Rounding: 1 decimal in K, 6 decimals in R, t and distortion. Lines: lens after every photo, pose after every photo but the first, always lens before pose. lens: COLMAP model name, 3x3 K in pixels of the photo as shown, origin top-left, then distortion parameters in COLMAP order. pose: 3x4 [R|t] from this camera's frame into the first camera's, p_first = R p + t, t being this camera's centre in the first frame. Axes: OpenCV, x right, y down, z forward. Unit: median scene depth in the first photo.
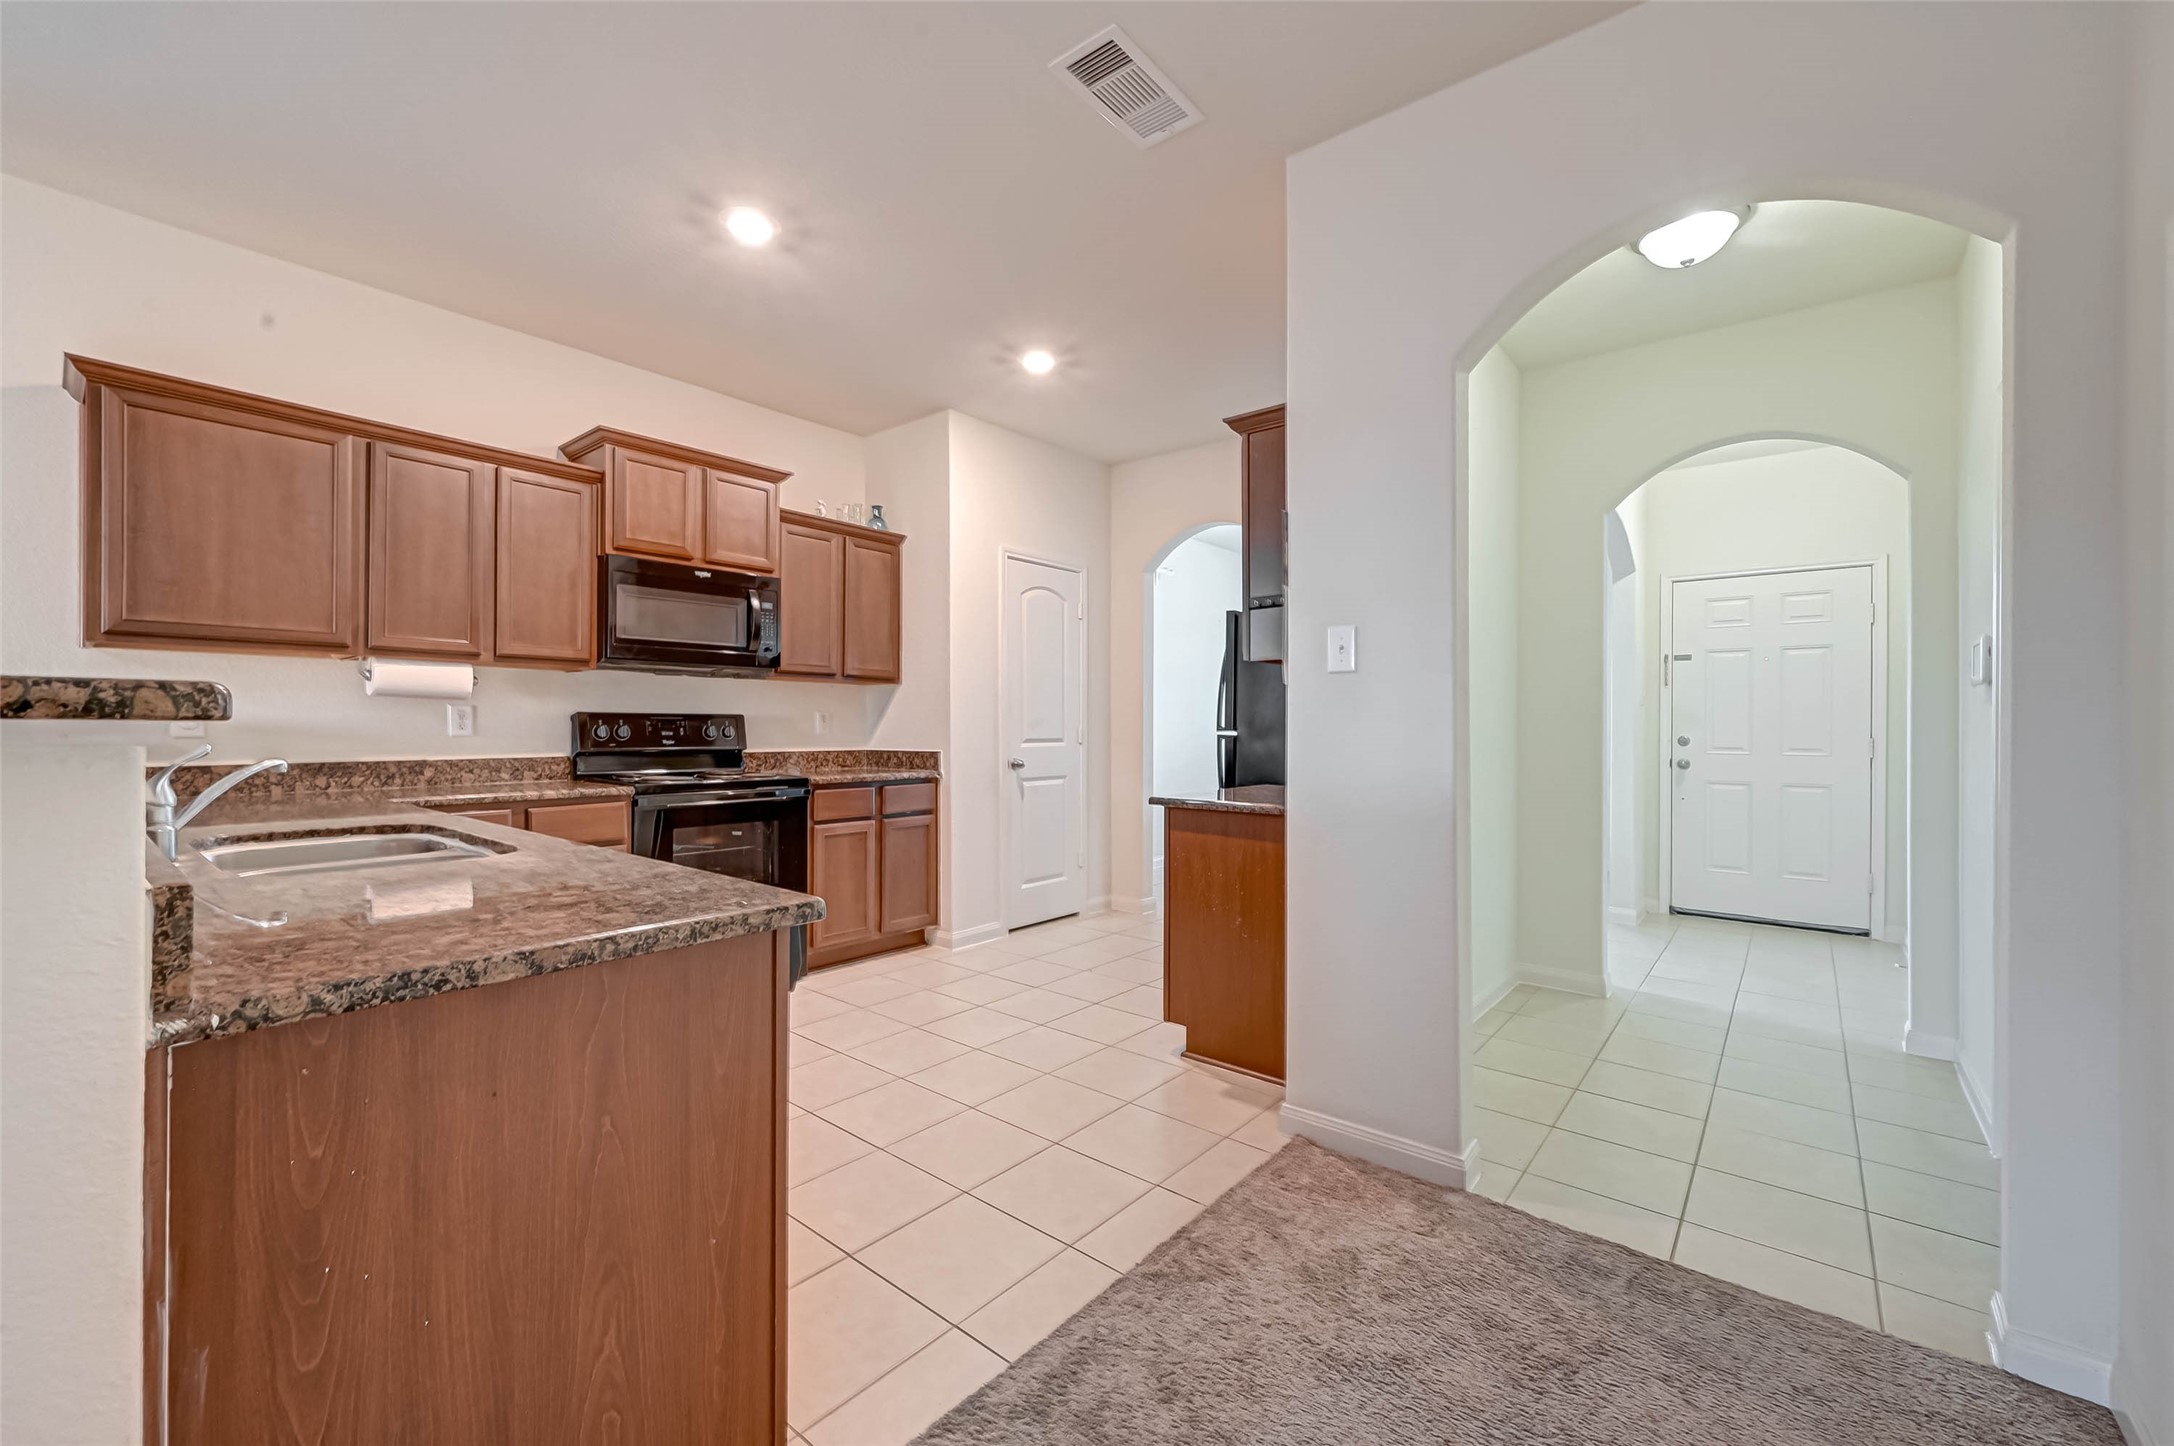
lens RADIAL K [[857.1, 0, 1082.3], [0, 857.1, 725.7], [0, 0, 1]] dist [-0.000838, -0.000165]
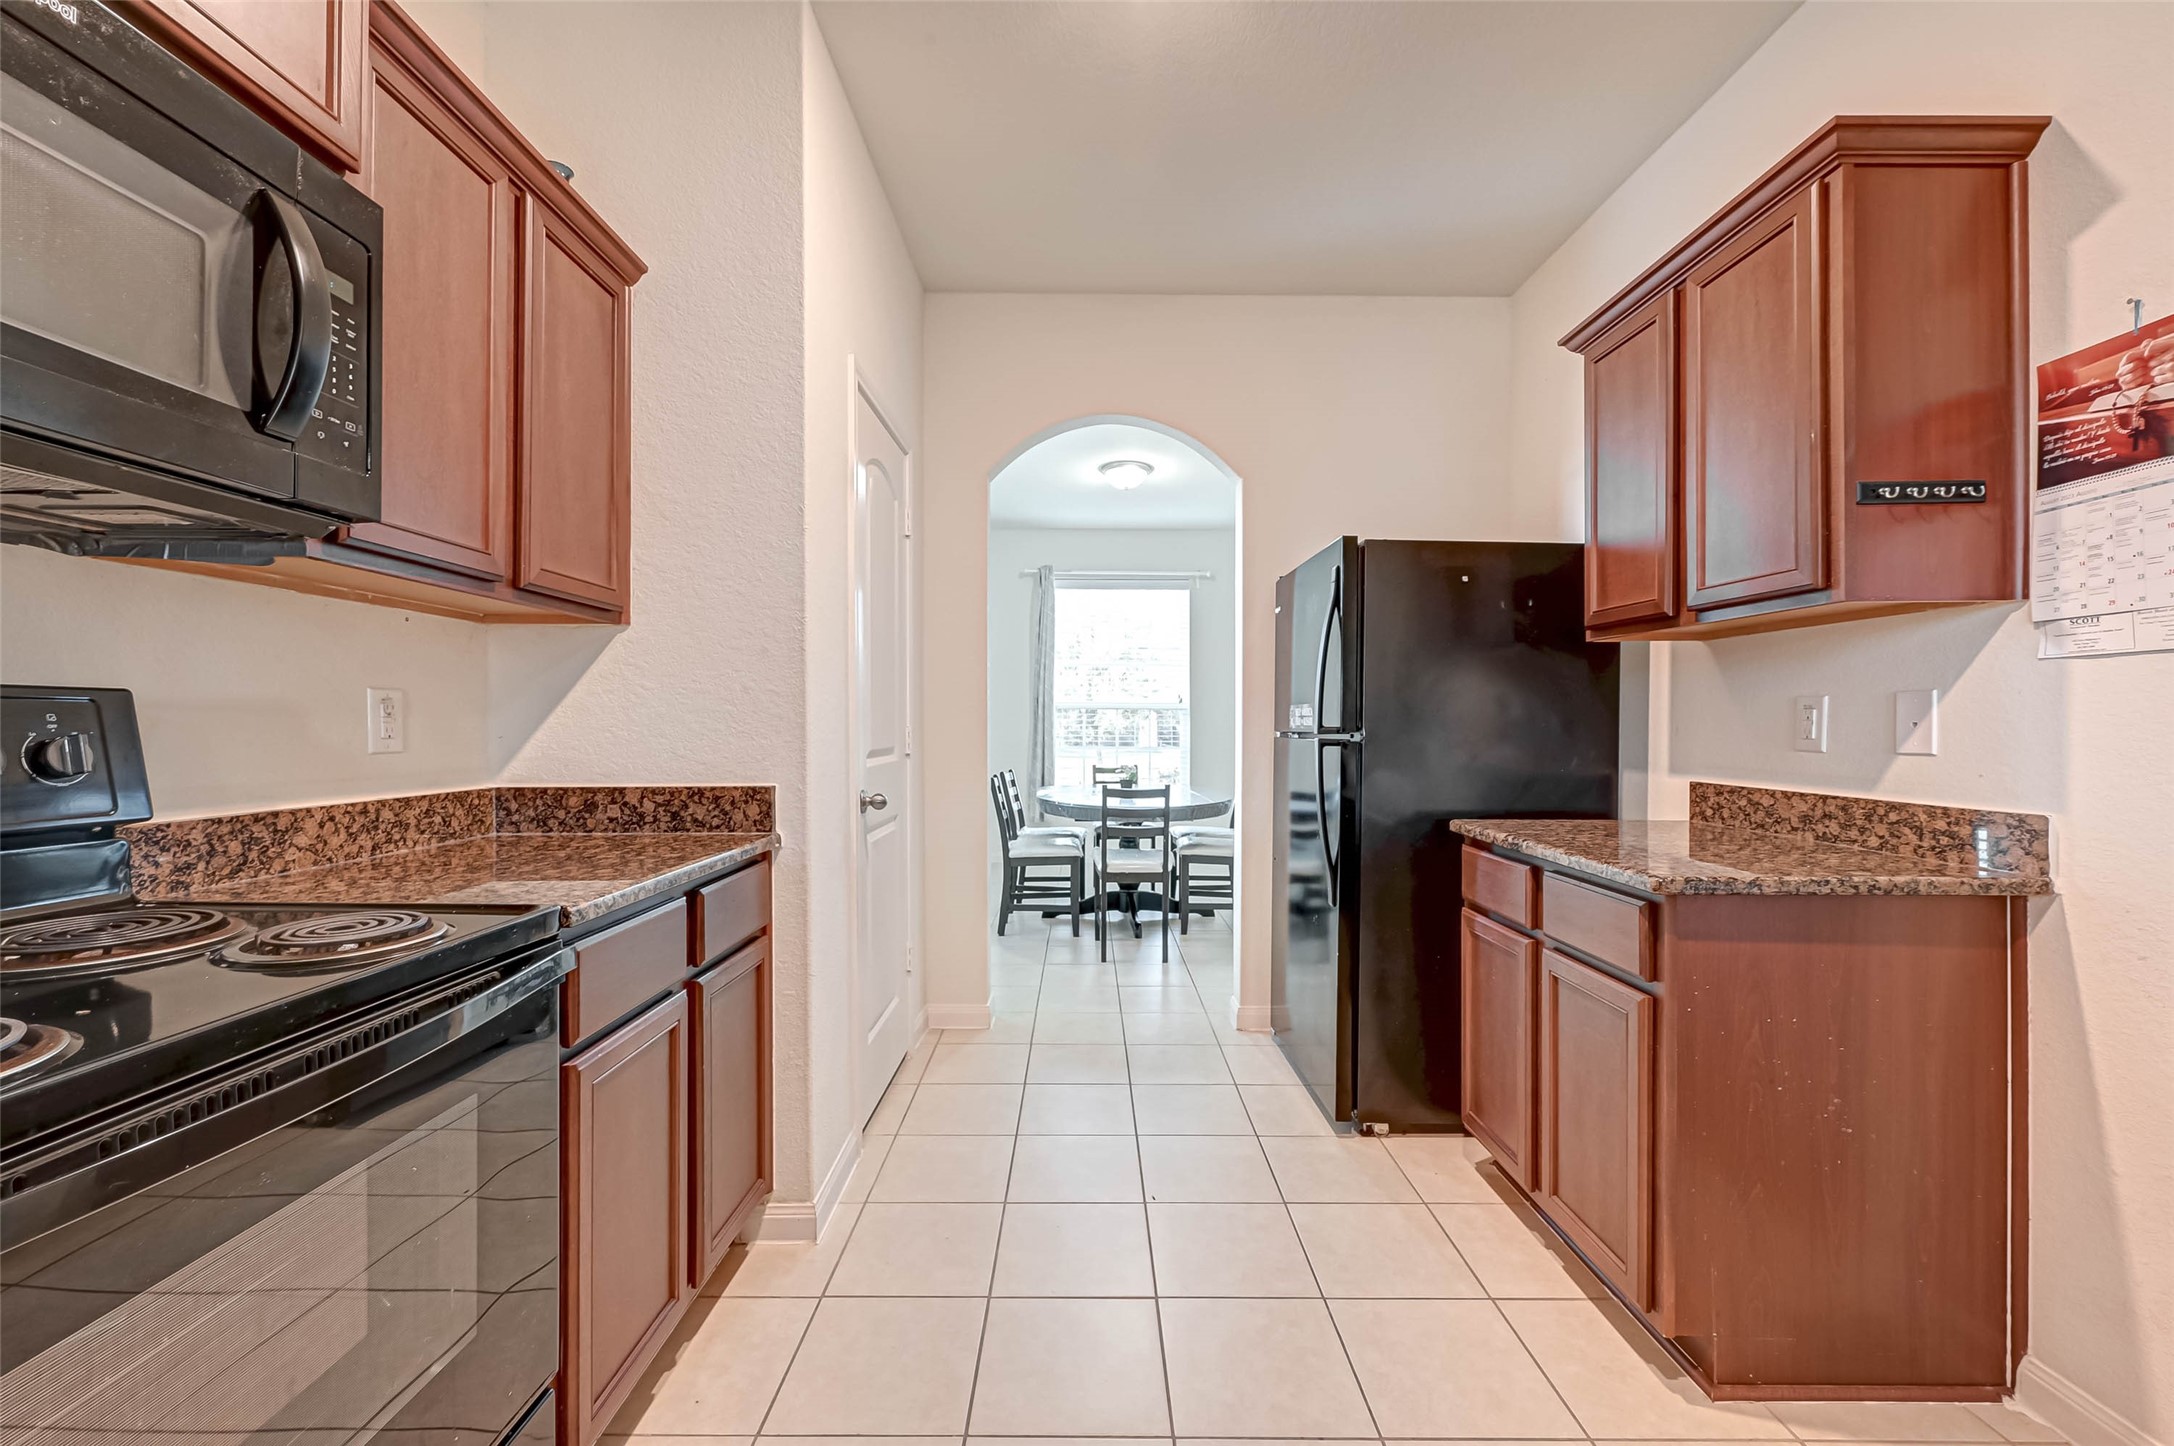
lens RADIAL K [[857.6, 0, 1094.8], [0, 857.6, 717.9], [0, 0, 1]] dist [-0.000424, -0.000485]
pose [[0.769642, 0.001911, 0.638473, -0.354435], [0.000625, 0.999993, -0.003747, -0.002793], [-0.638475, 0.003283, 0.769635, 0.636120]]
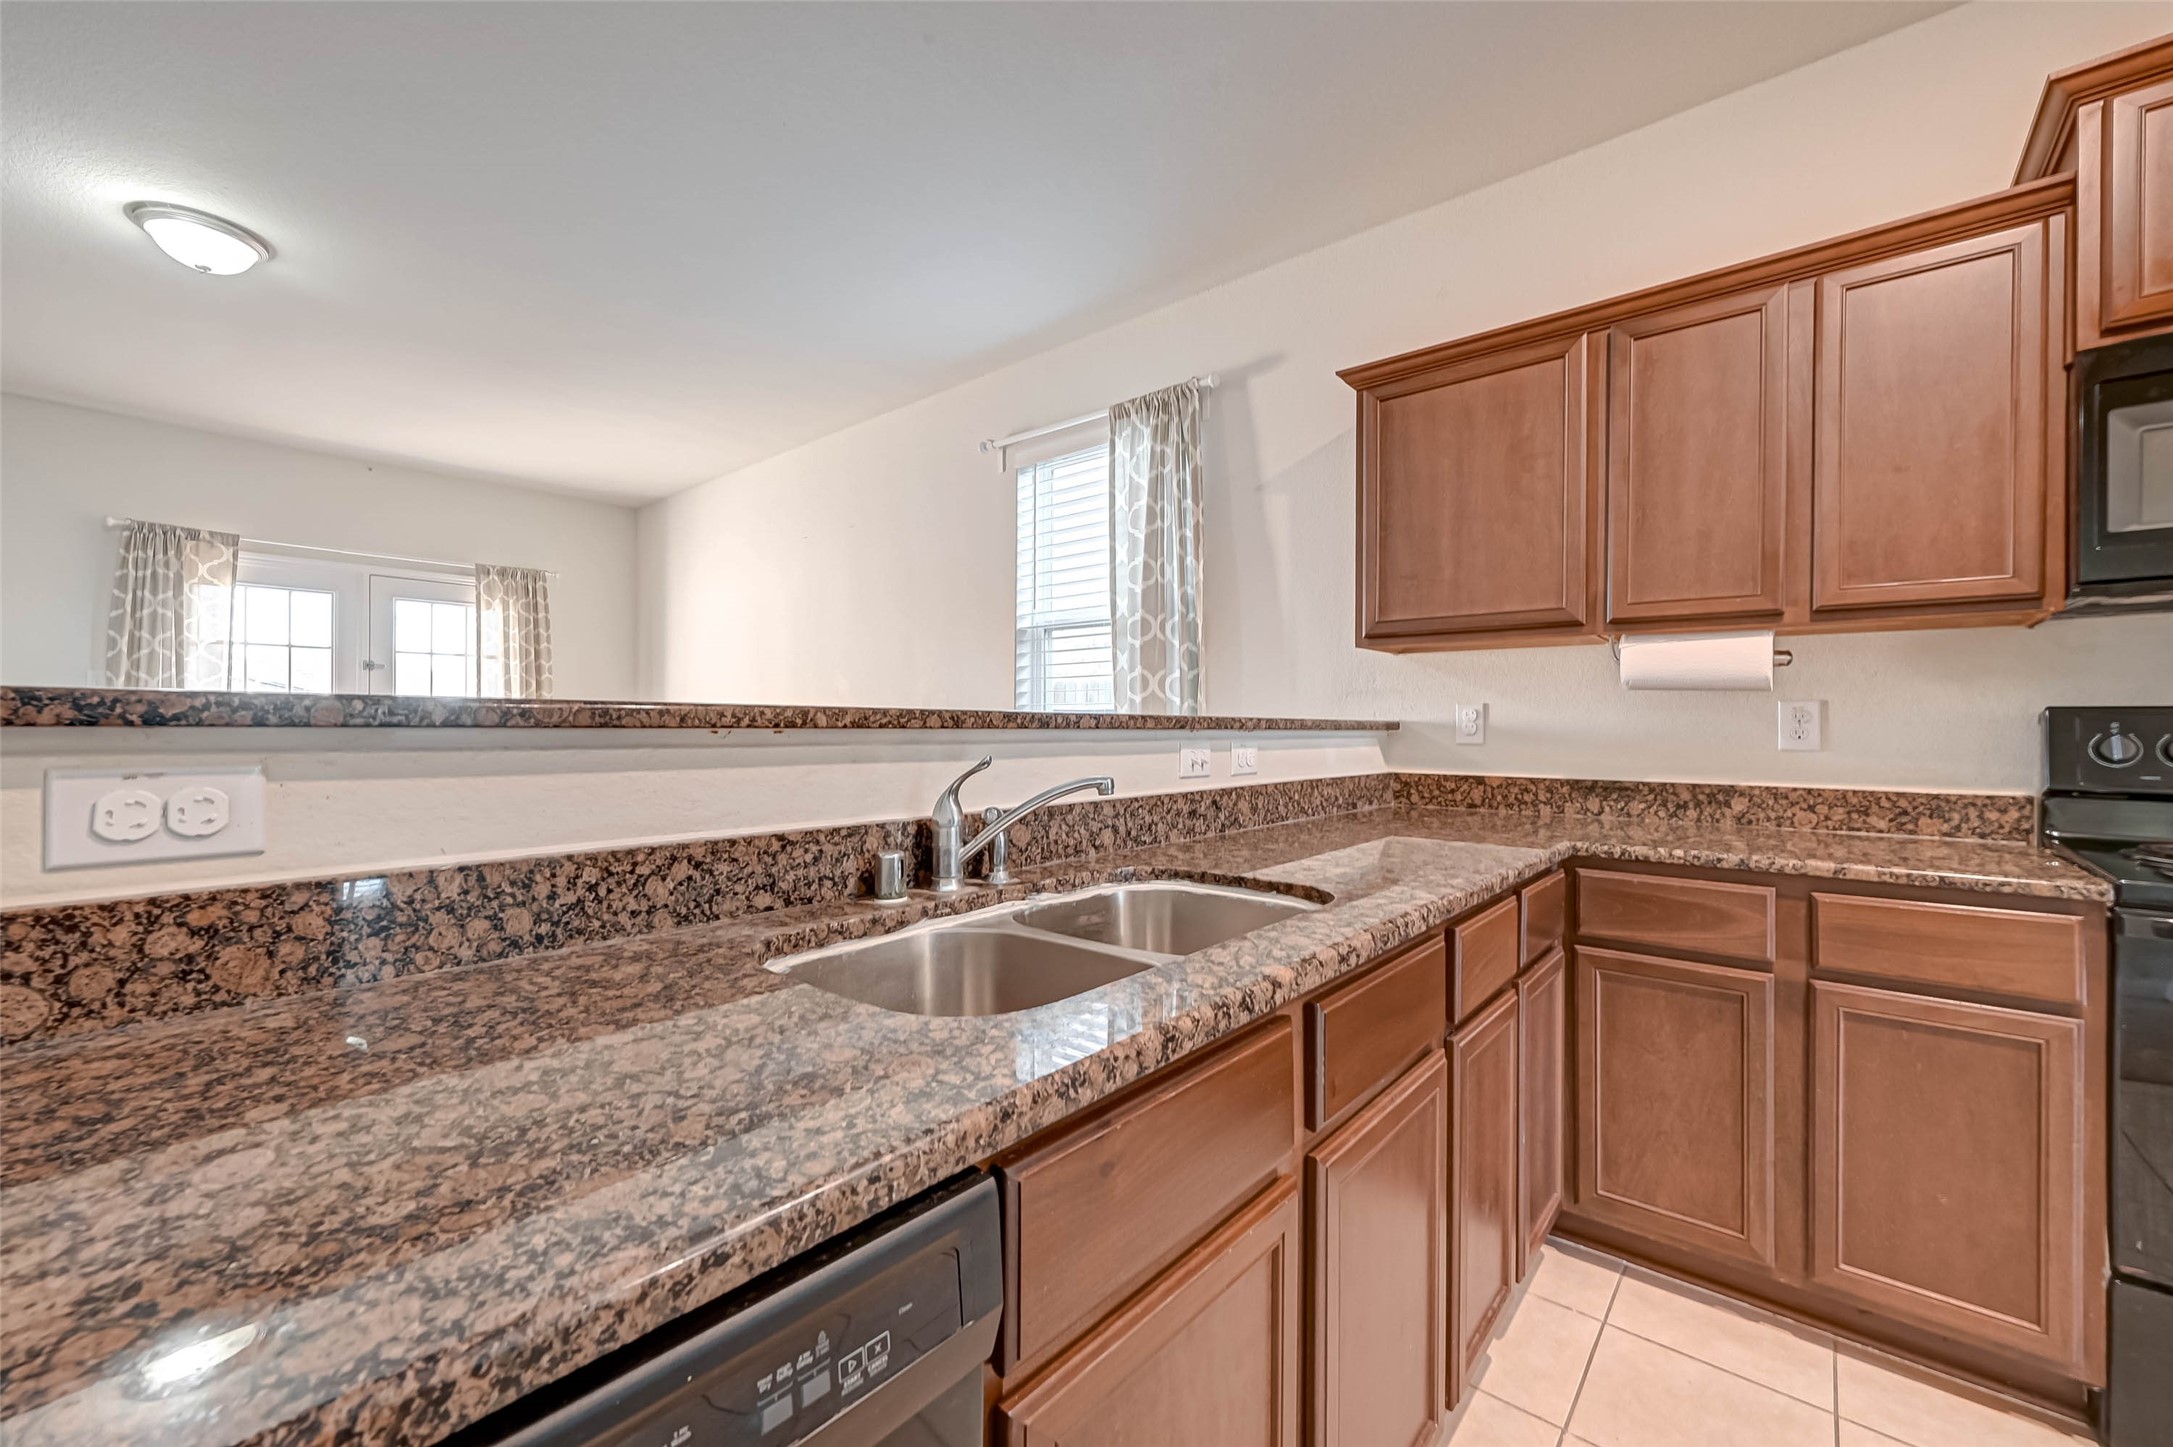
lens RADIAL K [[856.7, 0, 1081.8], [0, 856.7, 726.2], [0, 0, 1]] dist [-0.000838, -0.000165]
pose [[-0.020018, -0.000932, -0.999799, -0.084165], [-0.004352, 0.999990, -0.000845, -0.001834], [0.999790, 0.004334, -0.020022, 0.420084]]
